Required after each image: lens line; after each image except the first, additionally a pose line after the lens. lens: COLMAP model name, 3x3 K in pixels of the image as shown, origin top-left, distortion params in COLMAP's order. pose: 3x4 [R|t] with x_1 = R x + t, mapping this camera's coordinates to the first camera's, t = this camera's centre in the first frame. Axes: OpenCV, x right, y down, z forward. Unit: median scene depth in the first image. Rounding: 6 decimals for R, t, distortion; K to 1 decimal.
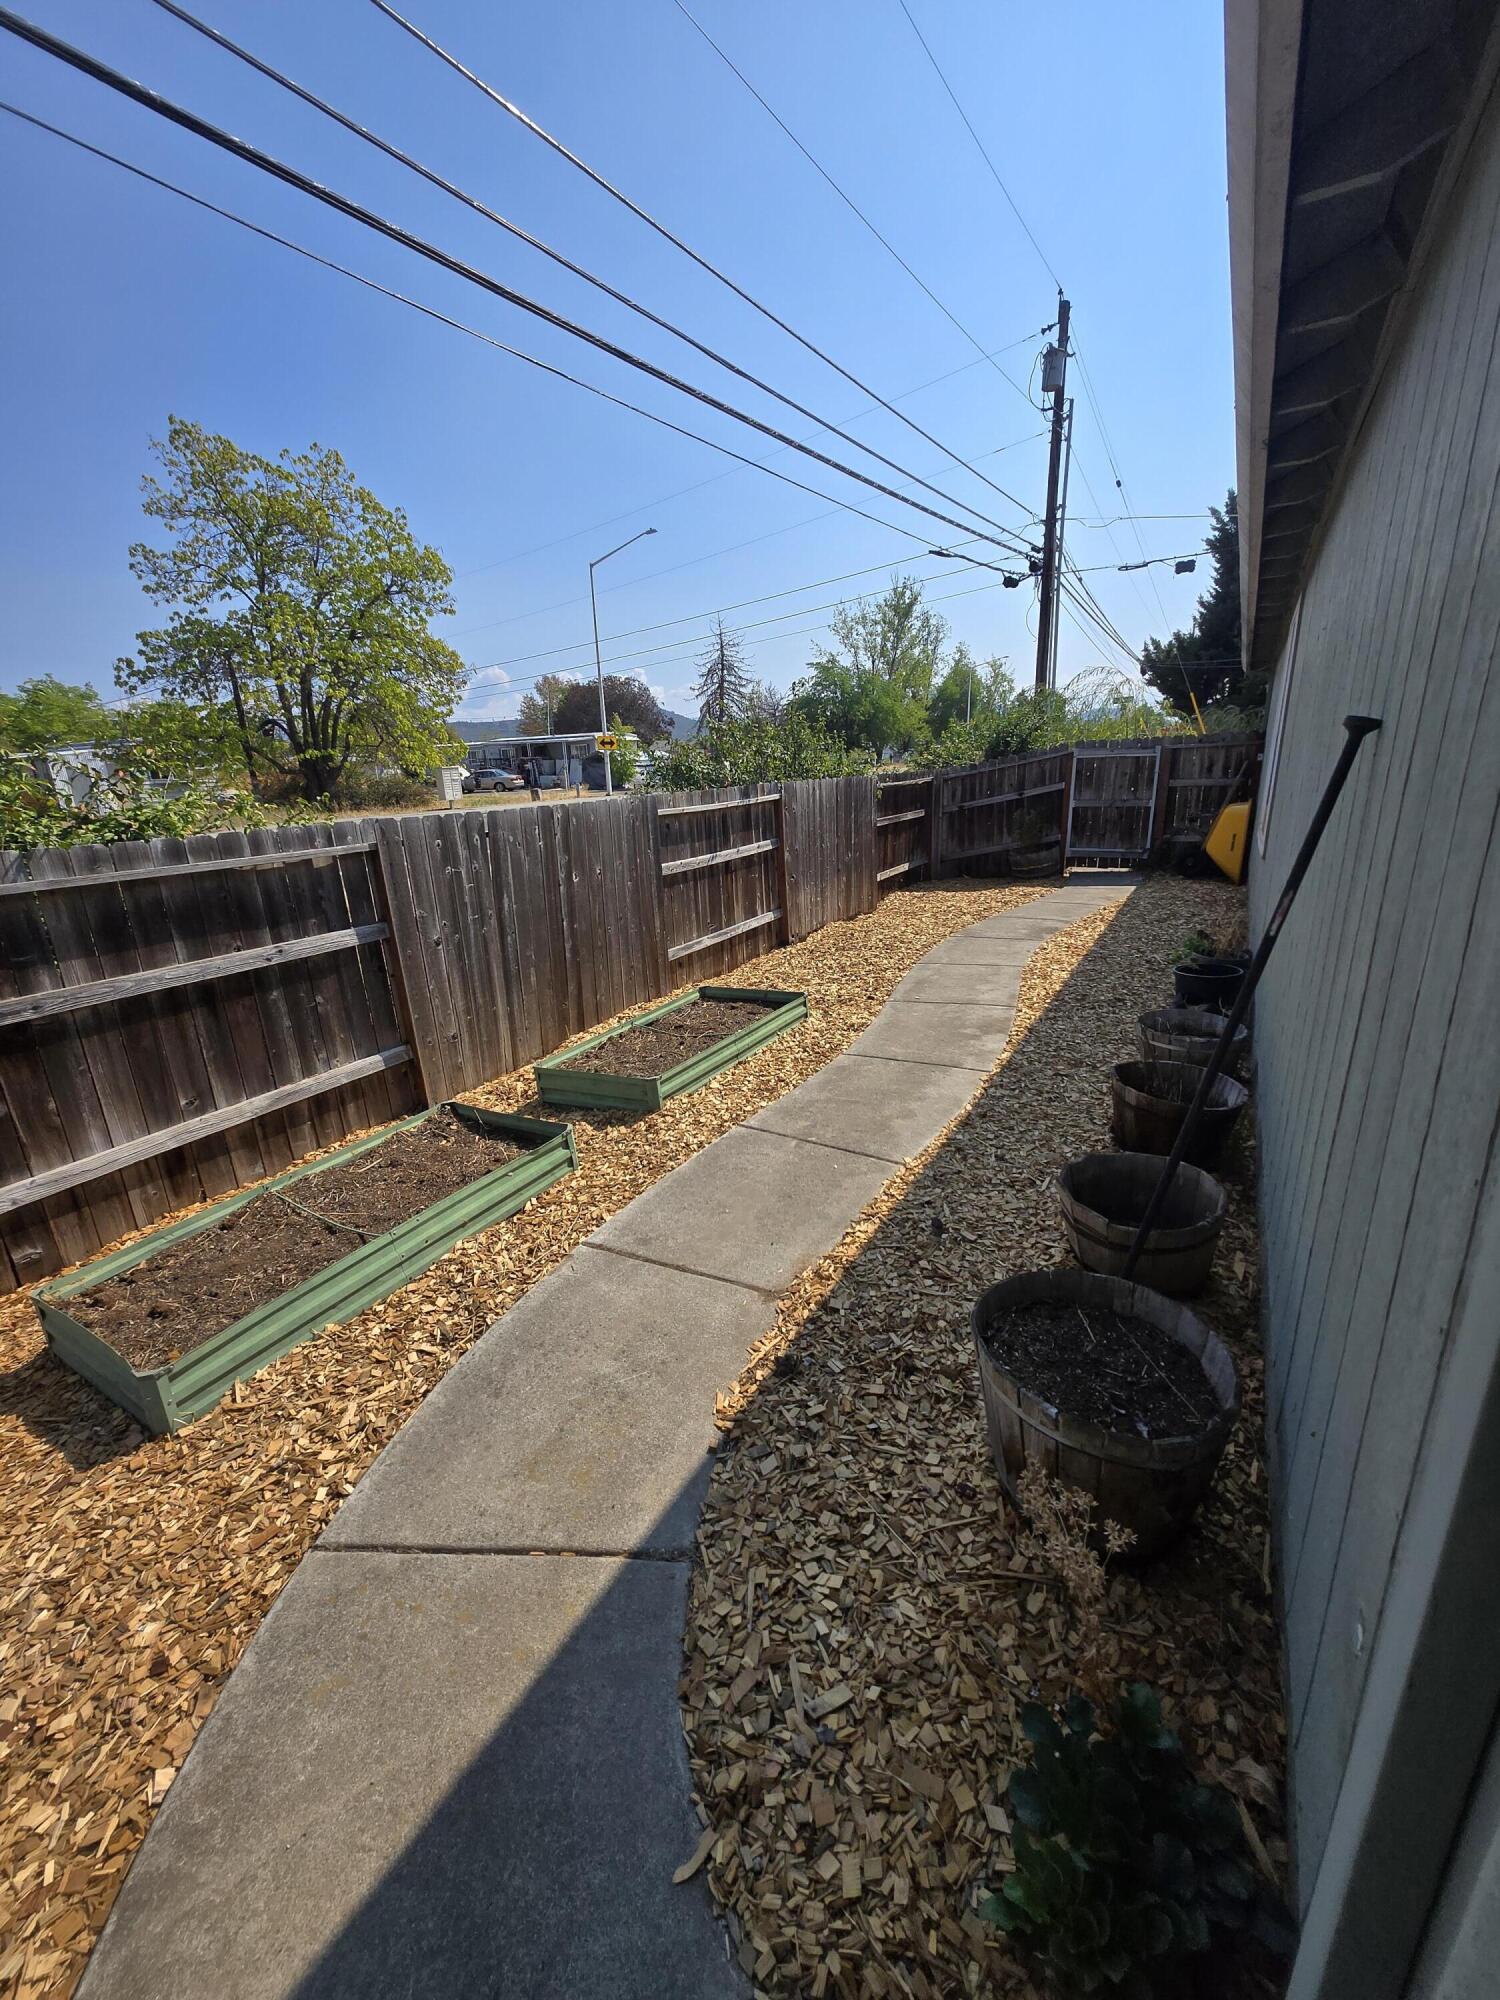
lens RADIAL K [[782.6, 0, 746.2], [0, 782.6, 993.6], [0, 0, 1]] dist [0.002380, -0.001823]
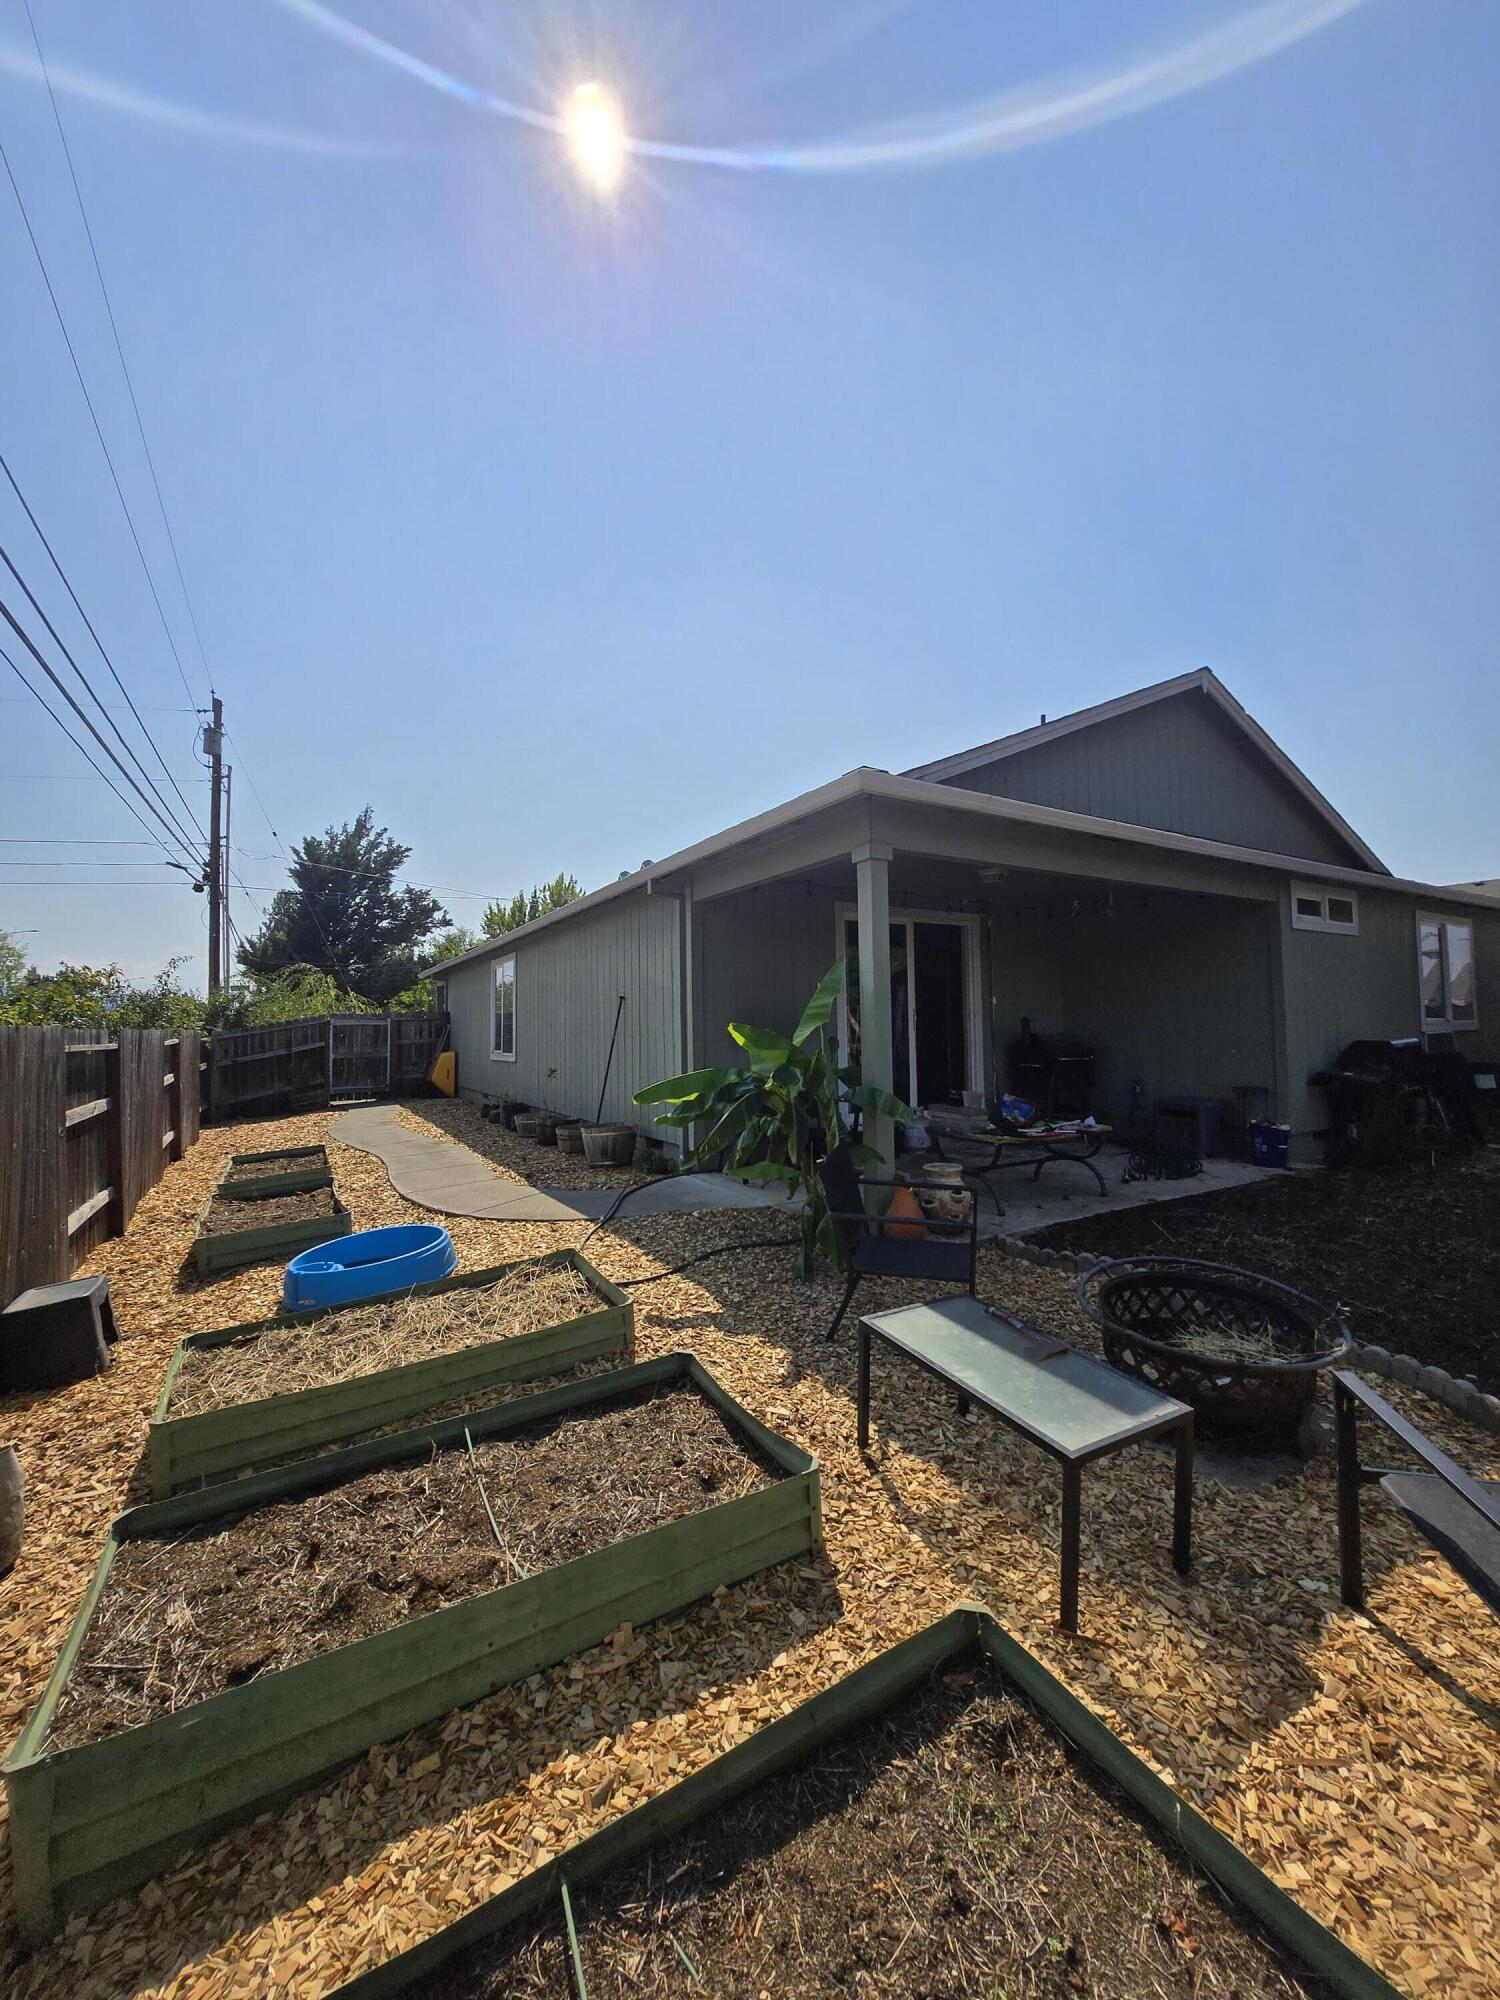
lens RADIAL K [[782.6, 0, 755.5], [0, 782.6, 989.5], [0, 0, 1]] dist [0.002380, -0.001823]
pose [[0.471160, 0.071366, 0.879156, -0.431530], [0.248877, 0.945466, -0.210128, 0.117999], [-0.846208, 0.317806, 0.427705, -0.258246]]
